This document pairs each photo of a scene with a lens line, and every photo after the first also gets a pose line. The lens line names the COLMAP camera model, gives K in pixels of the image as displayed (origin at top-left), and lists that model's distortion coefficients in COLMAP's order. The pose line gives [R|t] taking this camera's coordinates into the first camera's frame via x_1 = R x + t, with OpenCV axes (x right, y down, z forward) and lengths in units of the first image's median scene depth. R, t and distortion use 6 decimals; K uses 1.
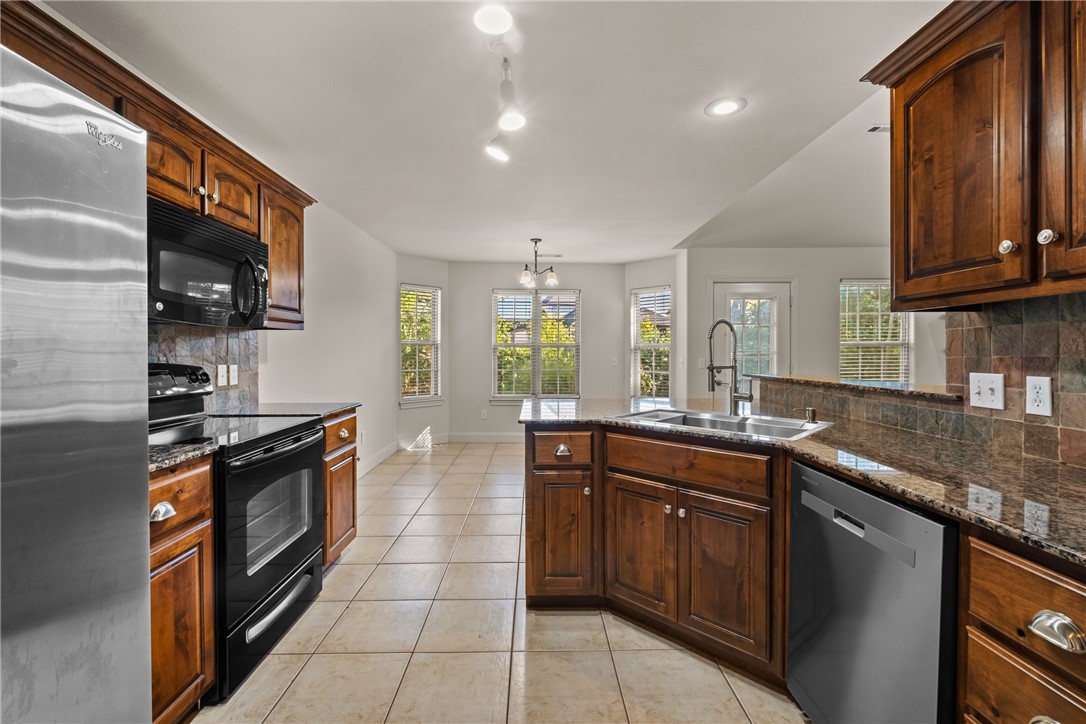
lens RADIAL K [[472.2, 0, 535.4], [0, 472.2, 351.9], [0, 0, 1]] dist [0.001697, -0.000042]
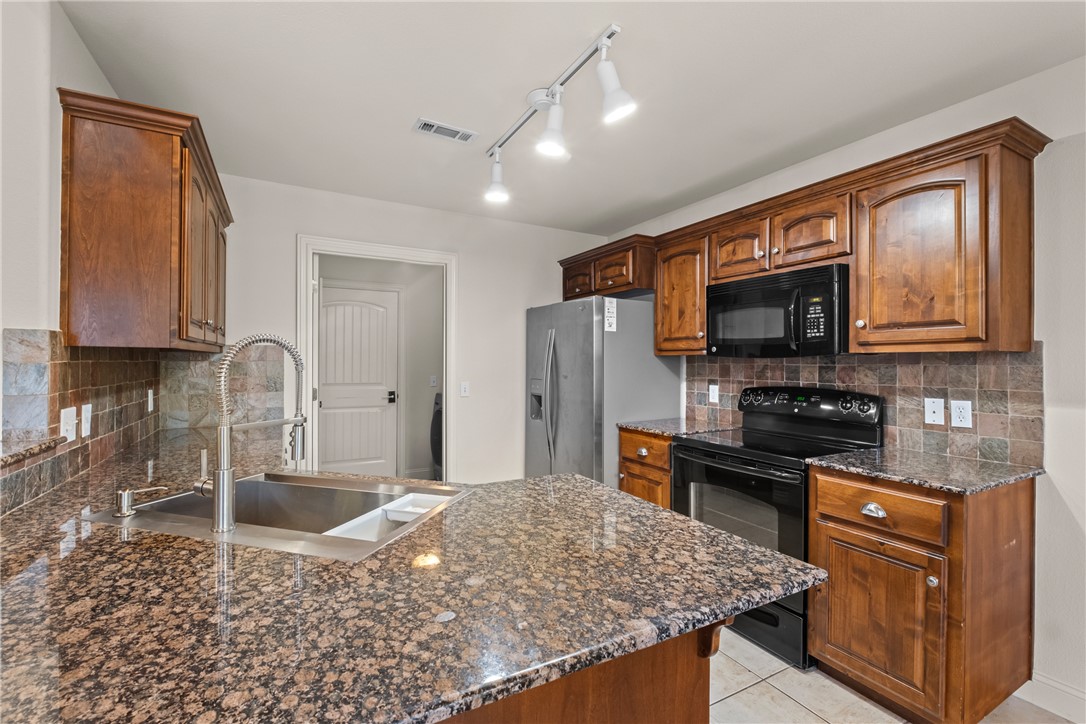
lens RADIAL K [[472.2, 0, 535.4], [0, 472.2, 351.9], [0, 0, 1]] dist [0.001697, -0.000042]
pose [[-0.882429, -0.012598, -0.470277, 0.334402], [-0.003111, 0.999776, -0.020946, -0.033105], [0.470436, -0.017020, -0.882270, 1.392615]]
